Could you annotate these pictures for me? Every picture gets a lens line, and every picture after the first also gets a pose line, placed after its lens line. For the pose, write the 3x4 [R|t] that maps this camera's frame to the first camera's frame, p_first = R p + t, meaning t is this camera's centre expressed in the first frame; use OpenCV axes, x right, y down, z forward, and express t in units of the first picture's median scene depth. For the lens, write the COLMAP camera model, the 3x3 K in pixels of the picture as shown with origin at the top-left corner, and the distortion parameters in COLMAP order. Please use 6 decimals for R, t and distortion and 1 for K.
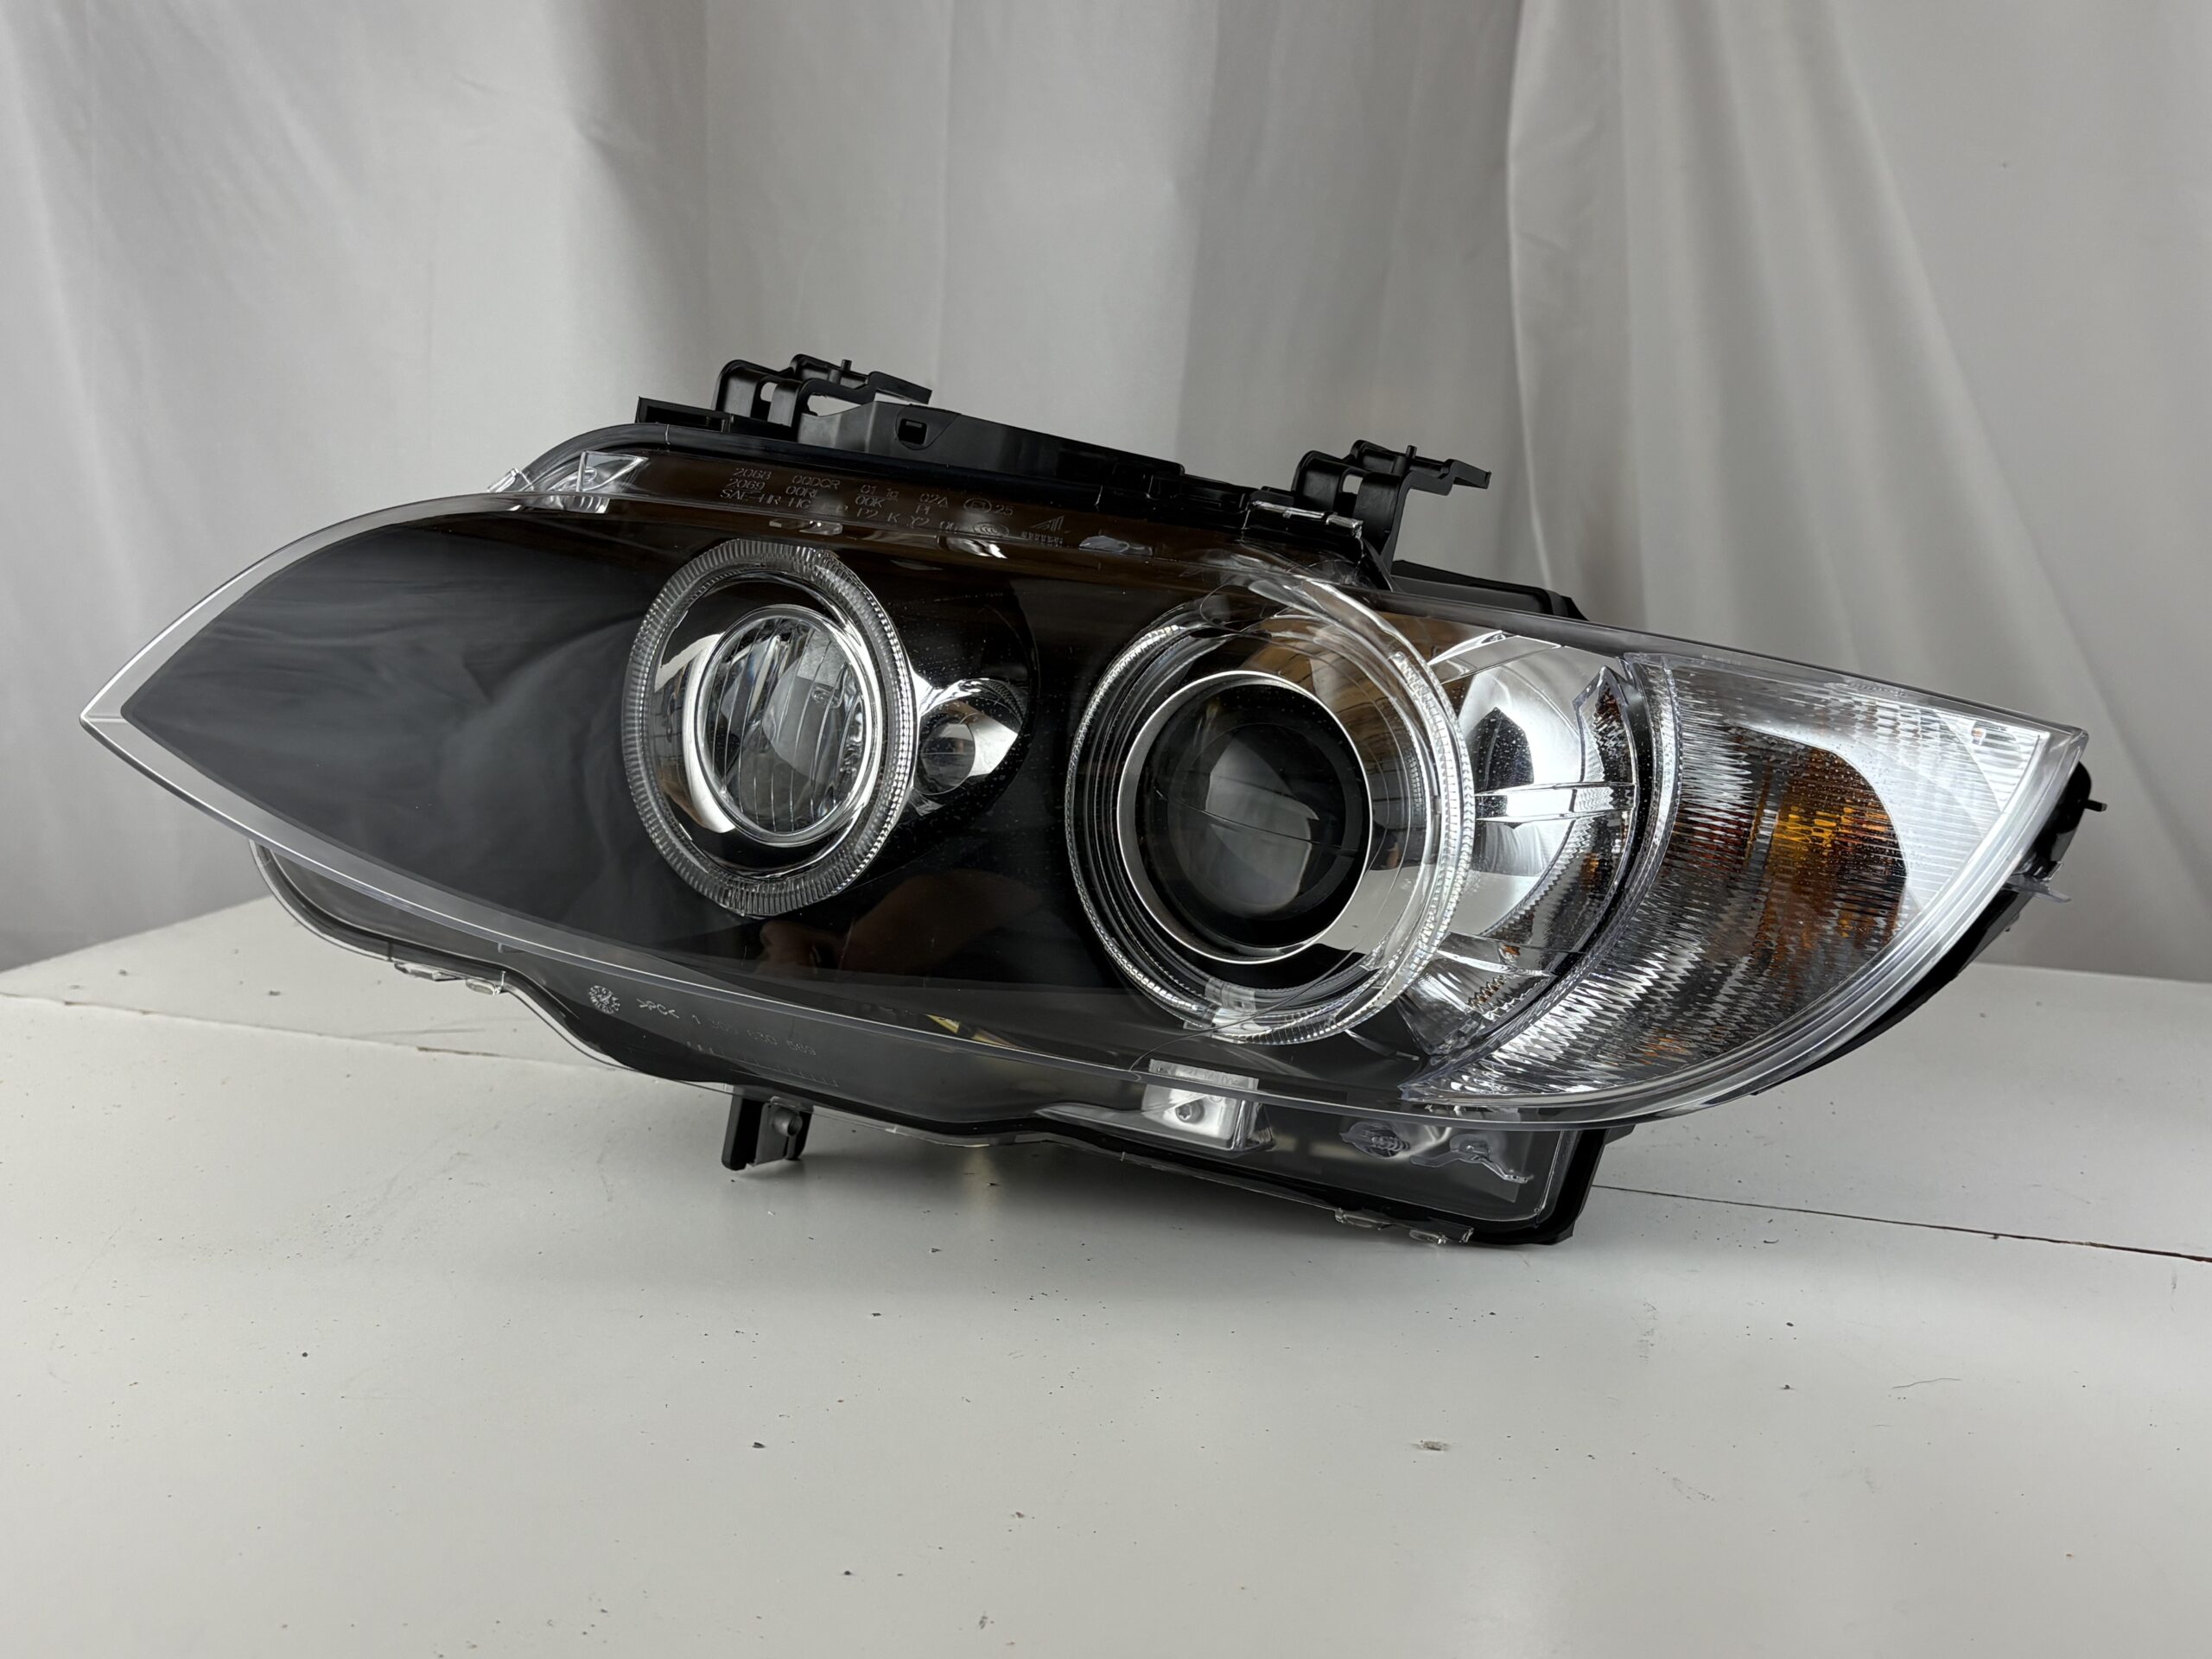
lens RADIAL K [[2371.2, 0, 1106.0], [0, 2371.2, 829.5], [0, 0, 1]] dist [0.054061, 0.003351]
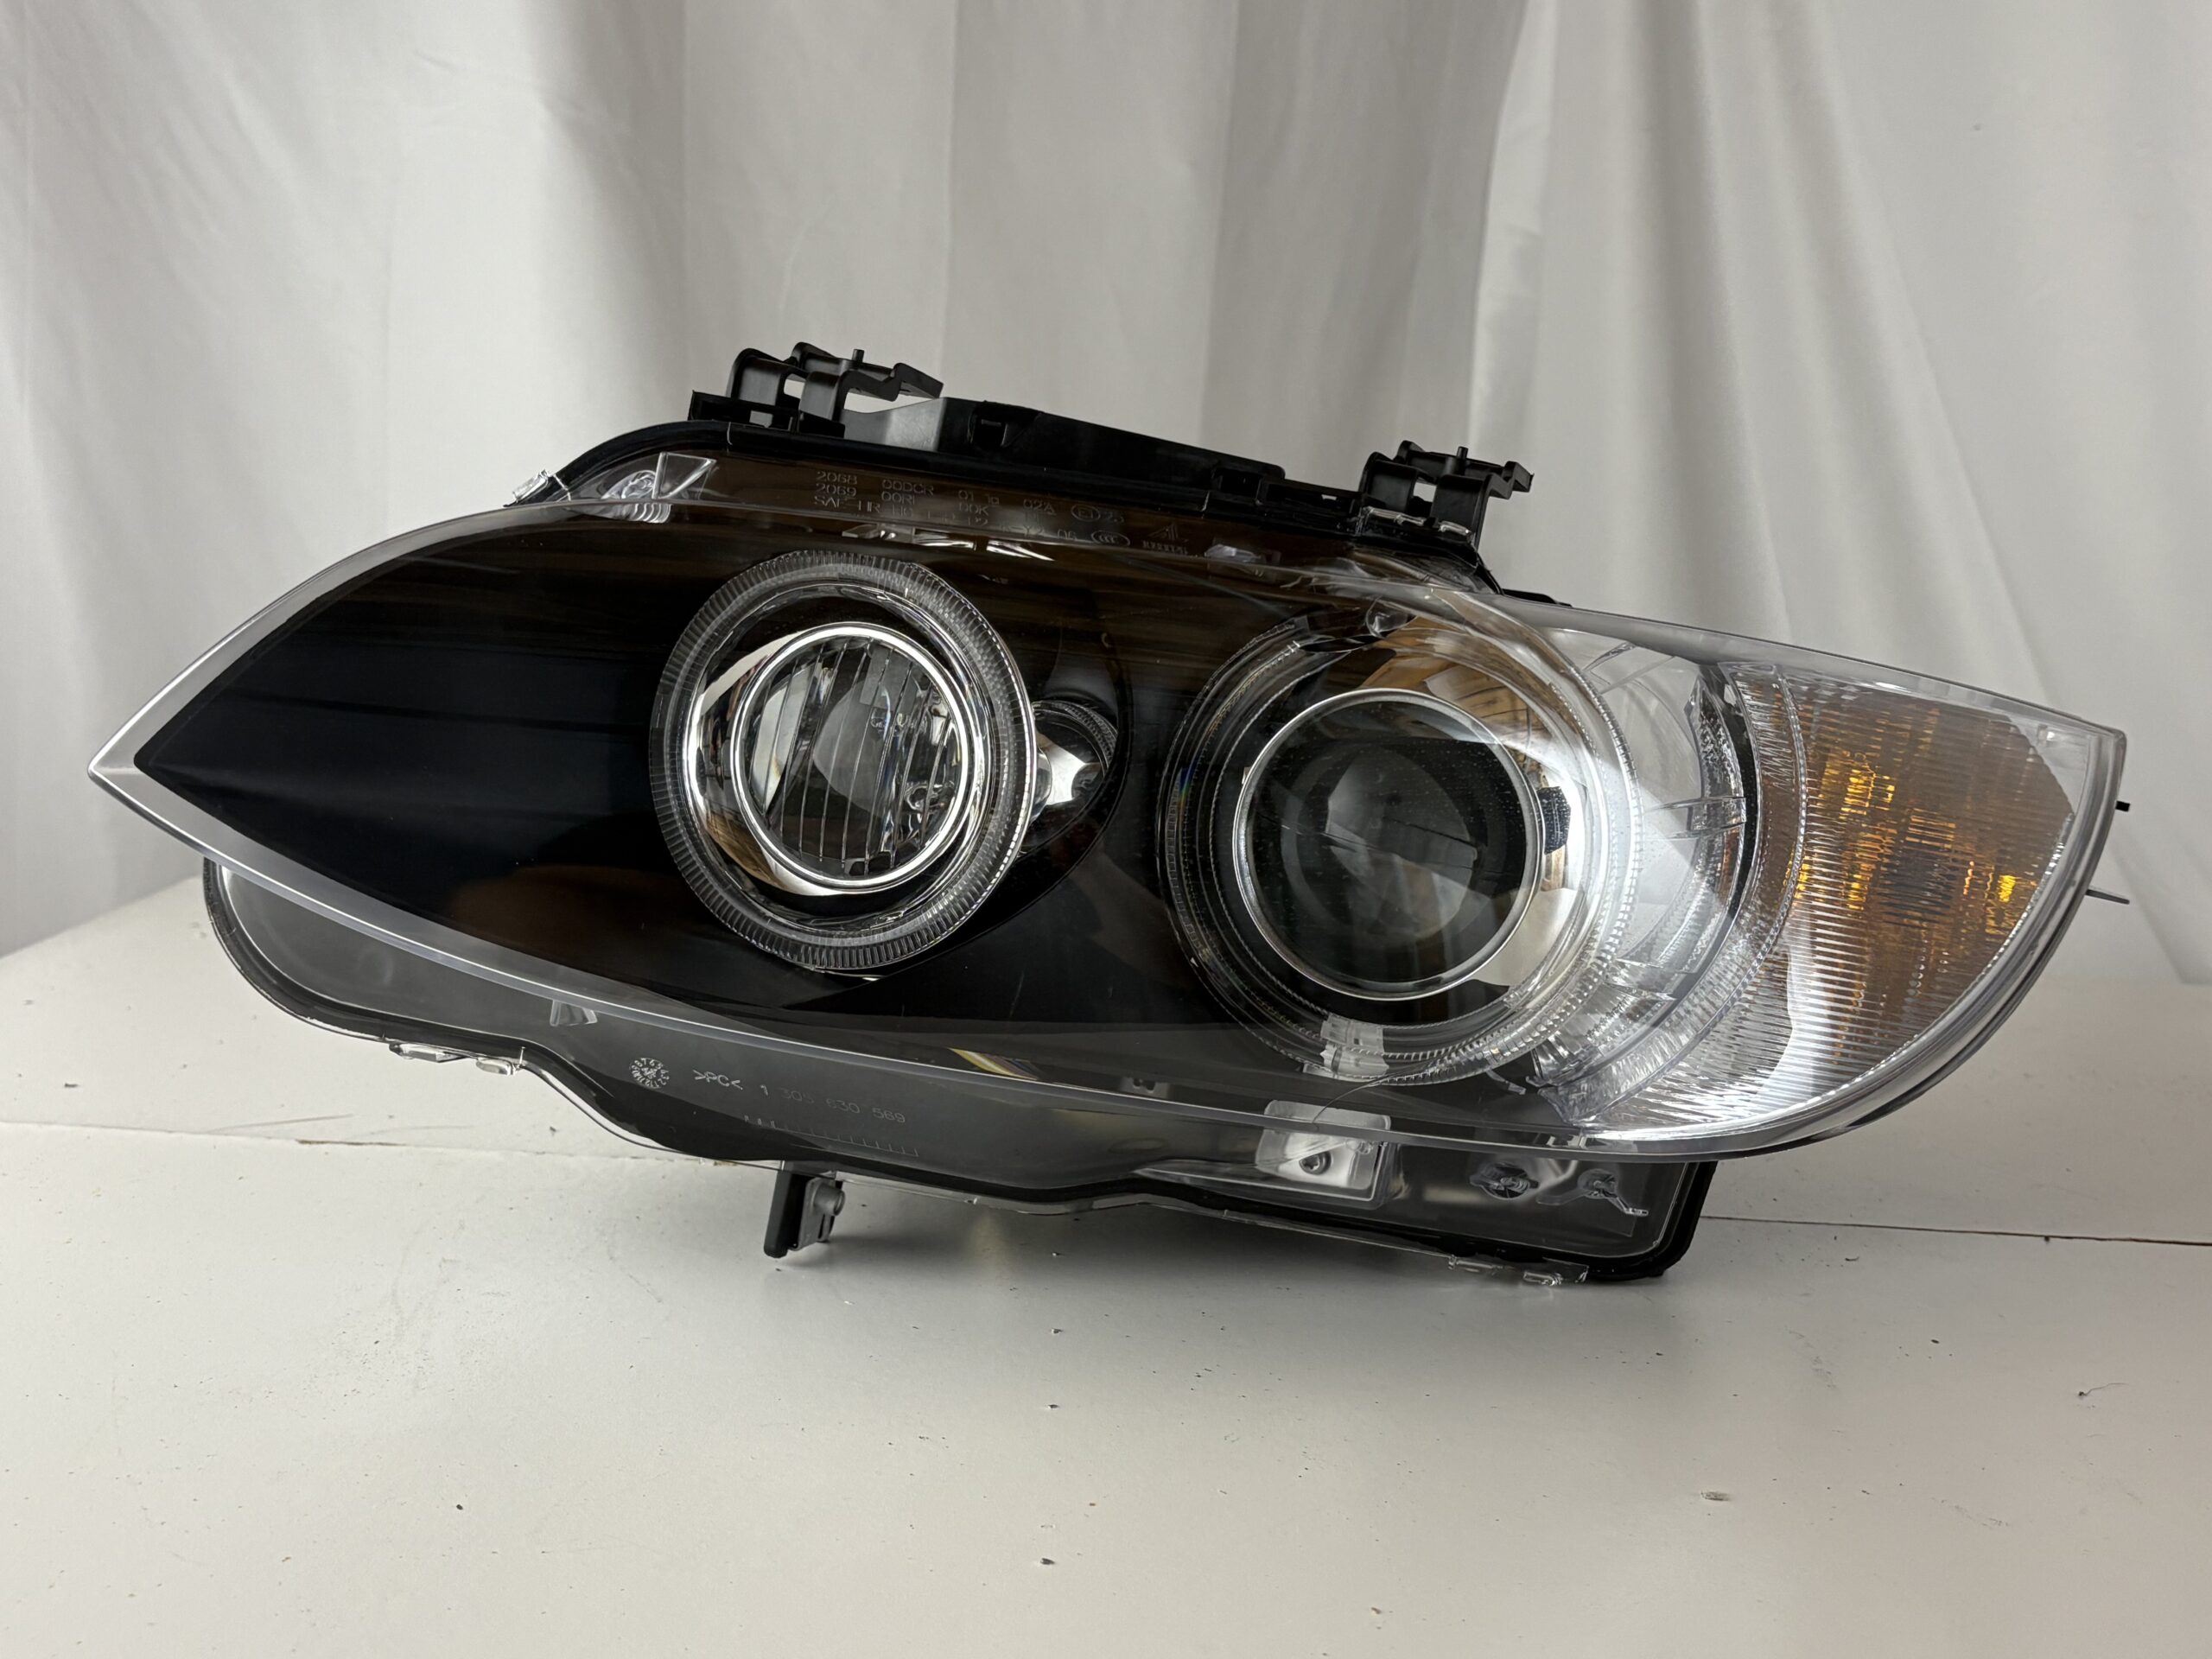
lens RADIAL K [[2534.1, 0, 1106.0], [0, 2534.1, 829.5], [0, 0, 1]] dist [0.106871, -0.363827]
pose [[0.975960, -0.030267, 0.215840, -0.249482], [0.032053, 0.999475, -0.004777, -0.009019], [-0.215582, 0.011580, 0.976417, 0.042210]]
